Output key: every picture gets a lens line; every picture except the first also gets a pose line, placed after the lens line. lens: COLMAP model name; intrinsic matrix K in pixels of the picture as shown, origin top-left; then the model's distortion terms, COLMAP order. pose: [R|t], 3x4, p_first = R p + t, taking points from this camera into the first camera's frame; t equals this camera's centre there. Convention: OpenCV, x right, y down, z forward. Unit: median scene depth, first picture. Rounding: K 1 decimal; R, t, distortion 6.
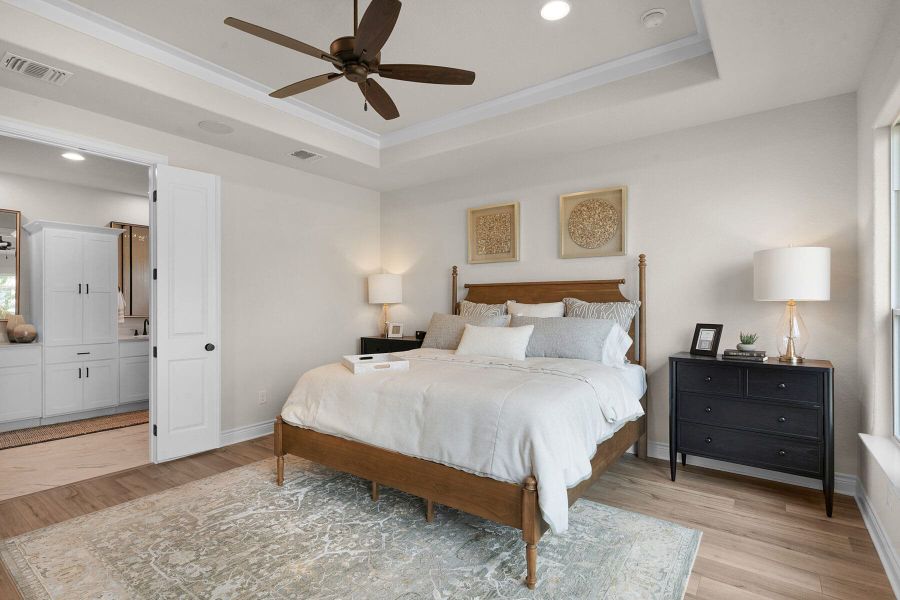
lens RADIAL K [[437.7, 0, 431.3], [0, 437.7, 299.8], [0, 0, 1]] dist [0.000060, -0.000328]
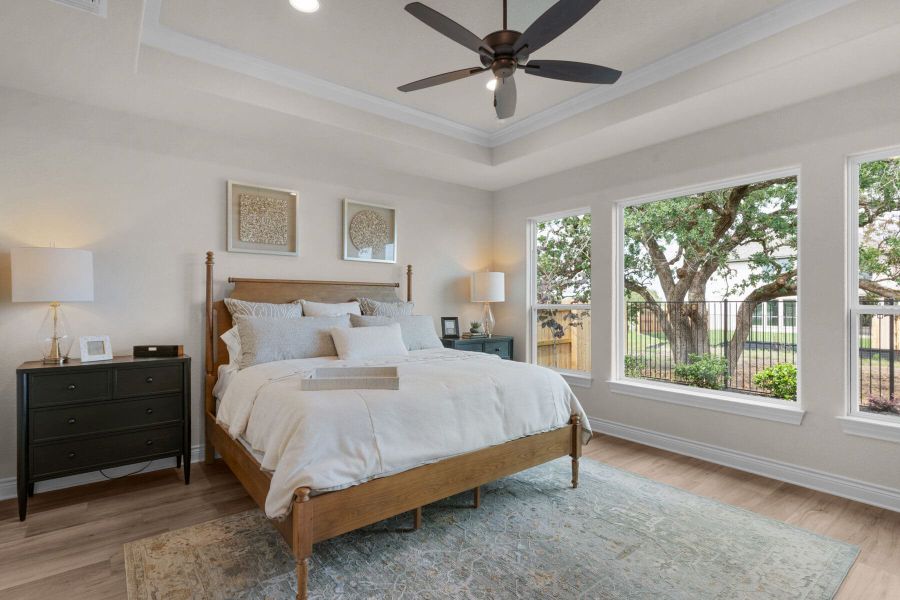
lens RADIAL K [[440.0, 0, 447.3], [0, 440.0, 302.6], [0, 0, 1]] dist [0.003361, 0.000014]
pose [[0.259895, 0.002685, 0.965633, -0.715680], [-0.010909, 0.999940, 0.000156, 0.005067], [-0.965575, -0.010575, 0.259909, 0.534806]]
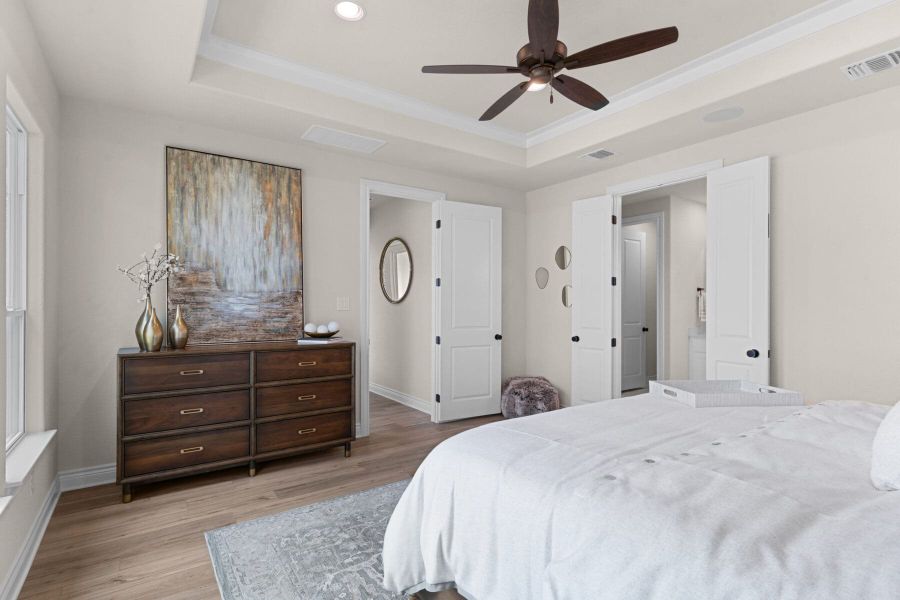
lens RADIAL K [[440.0, 0, 447.3], [0, 440.0, 302.6], [0, 0, 1]] dist [0.003361, 0.000014]
pose [[-0.310826, -0.002429, -0.950464, 0.506627], [0.001442, 0.999994, -0.003027, -0.007840], [0.950466, -0.002311, -0.310821, 0.691511]]
